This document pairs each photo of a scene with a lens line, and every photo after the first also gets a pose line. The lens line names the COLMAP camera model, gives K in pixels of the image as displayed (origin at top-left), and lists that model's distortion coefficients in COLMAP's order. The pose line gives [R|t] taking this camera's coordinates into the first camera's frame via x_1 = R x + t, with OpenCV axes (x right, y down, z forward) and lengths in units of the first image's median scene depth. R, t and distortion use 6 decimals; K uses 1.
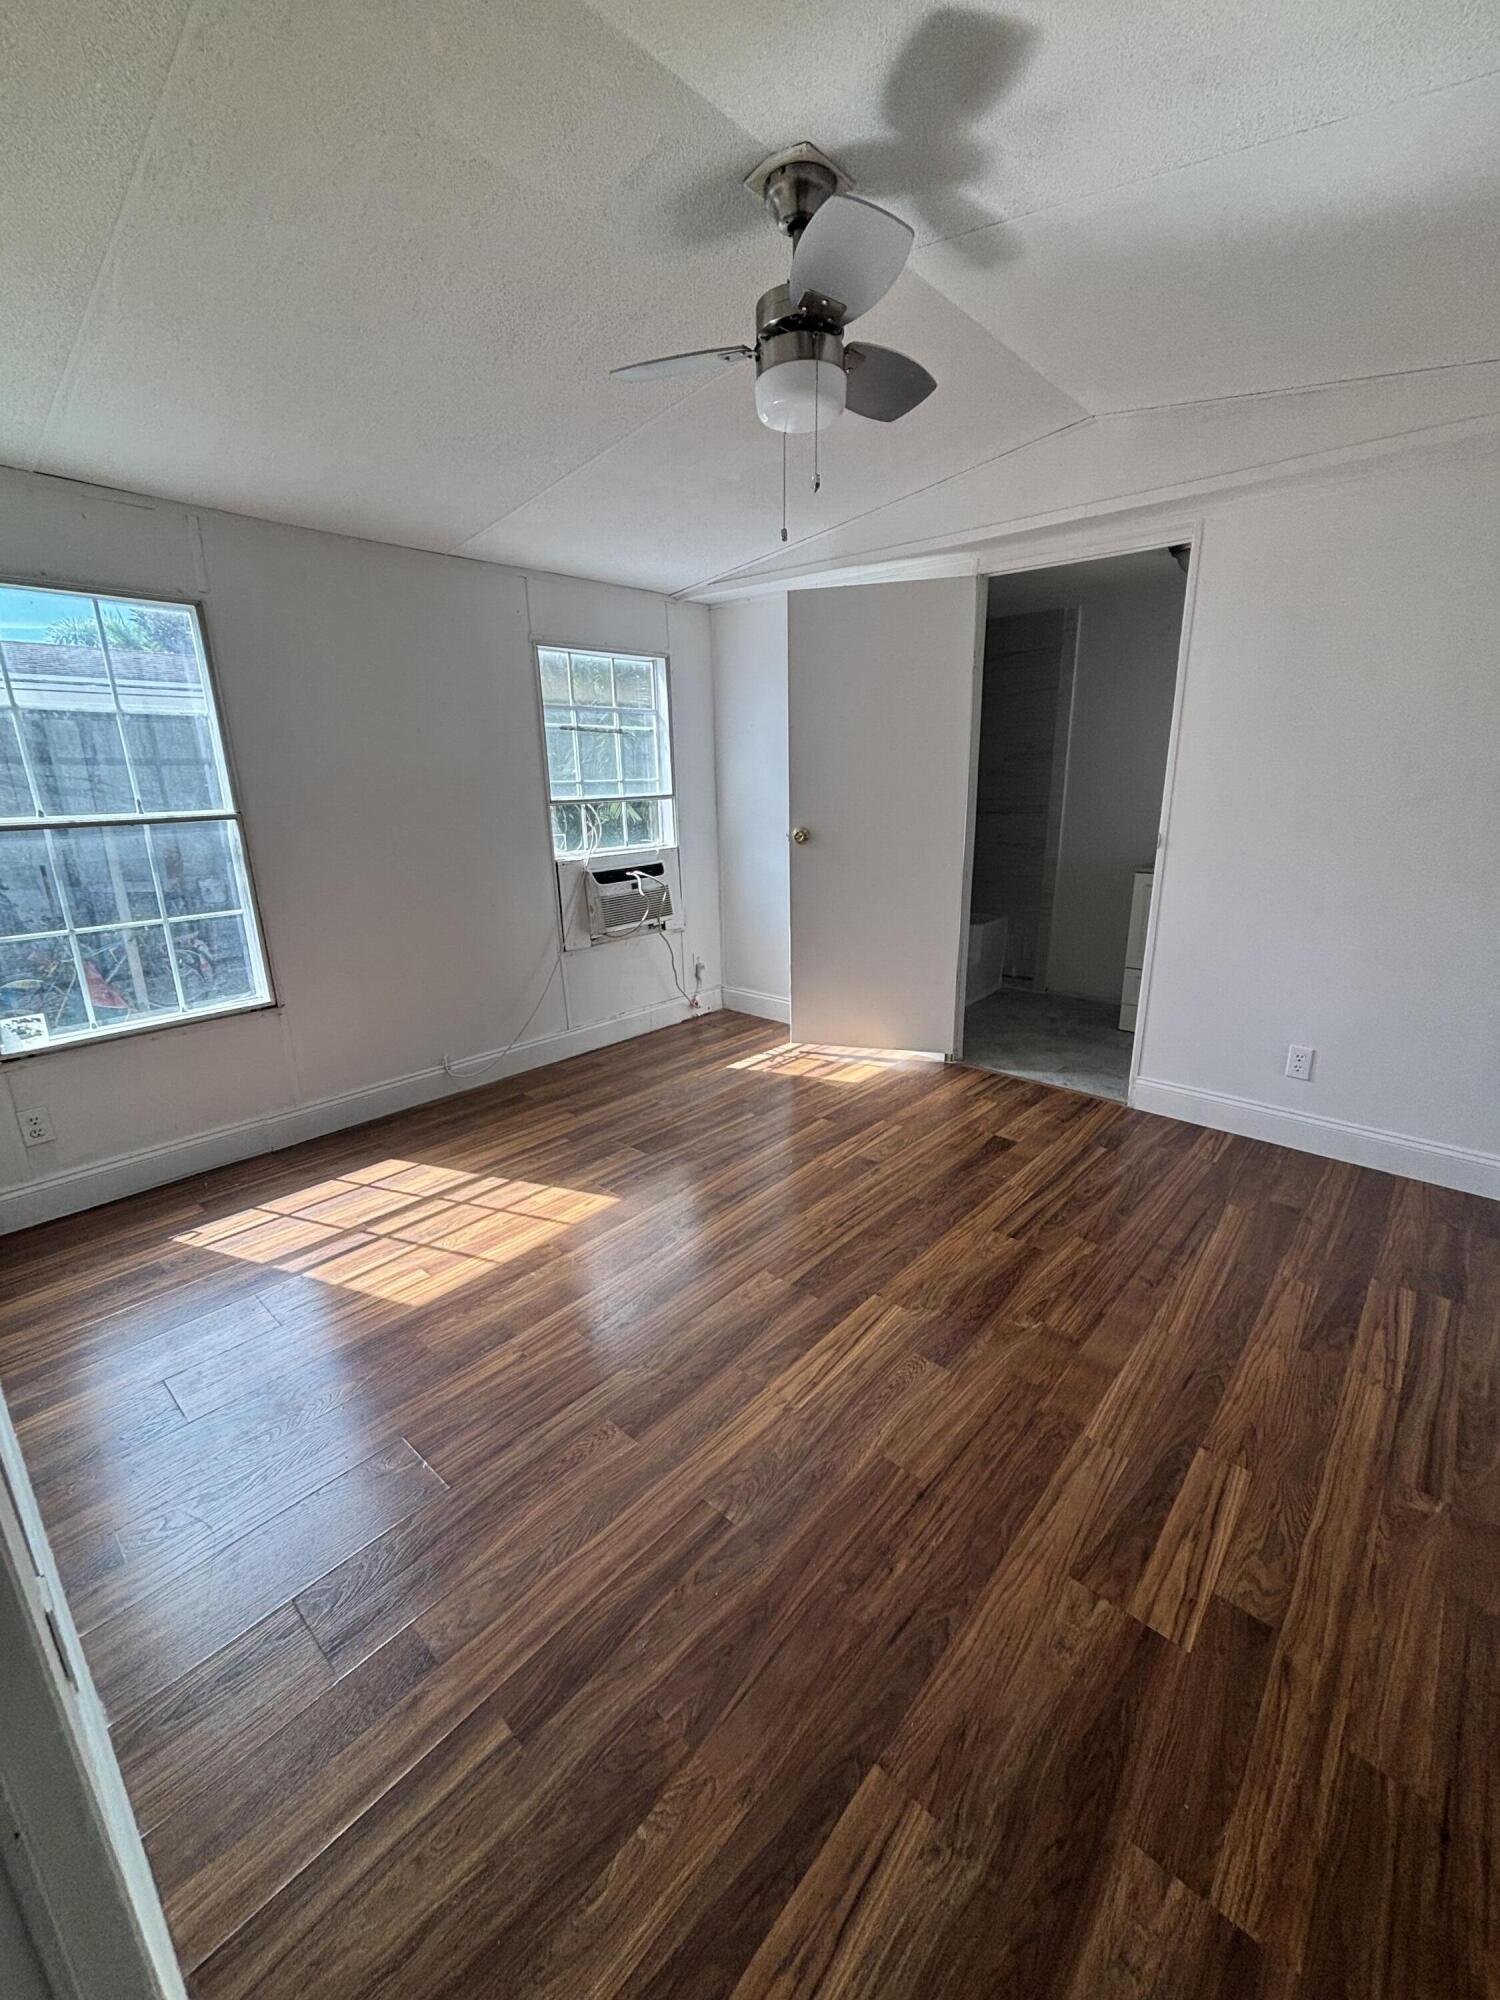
lens RADIAL K [[810.5, 0, 761.4], [0, 810.5, 989.5], [0, 0, 1]] dist [0.001981, 0.000309]
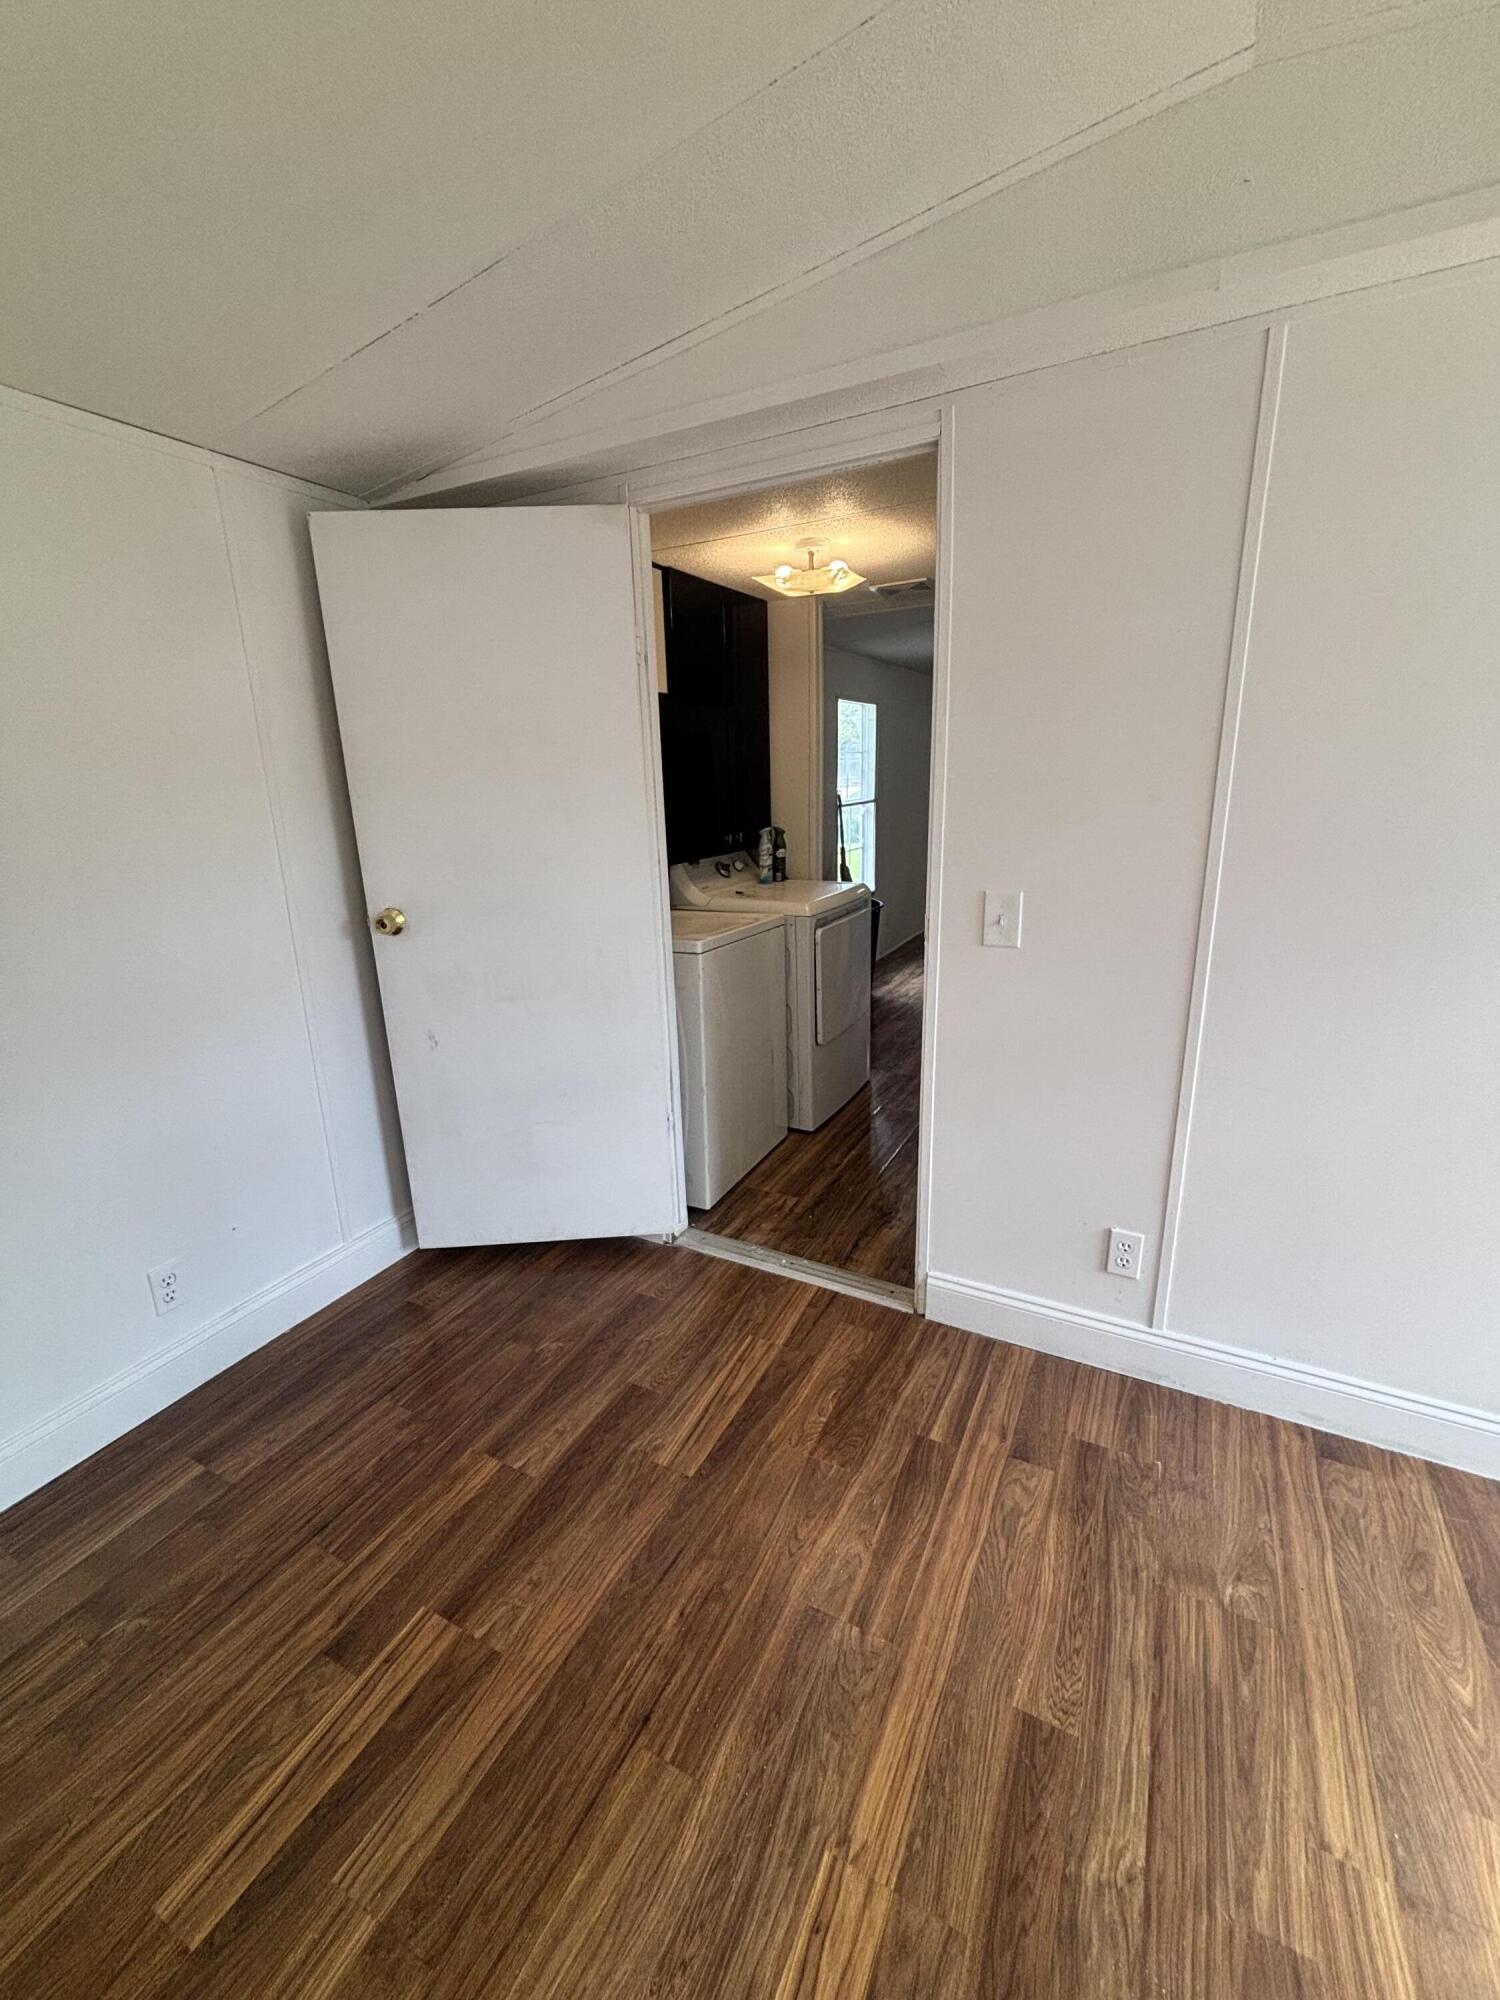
lens RADIAL K [[810.5, 0, 761.9], [0, 810.5, 993.9], [0, 0, 1]] dist [0.001981, 0.000309]
pose [[-0.967493, 0.108191, -0.228587, 0.167975], [-0.023746, 0.861014, 0.508027, -0.376612], [0.251780, 0.496941, -0.830456, 1.184637]]
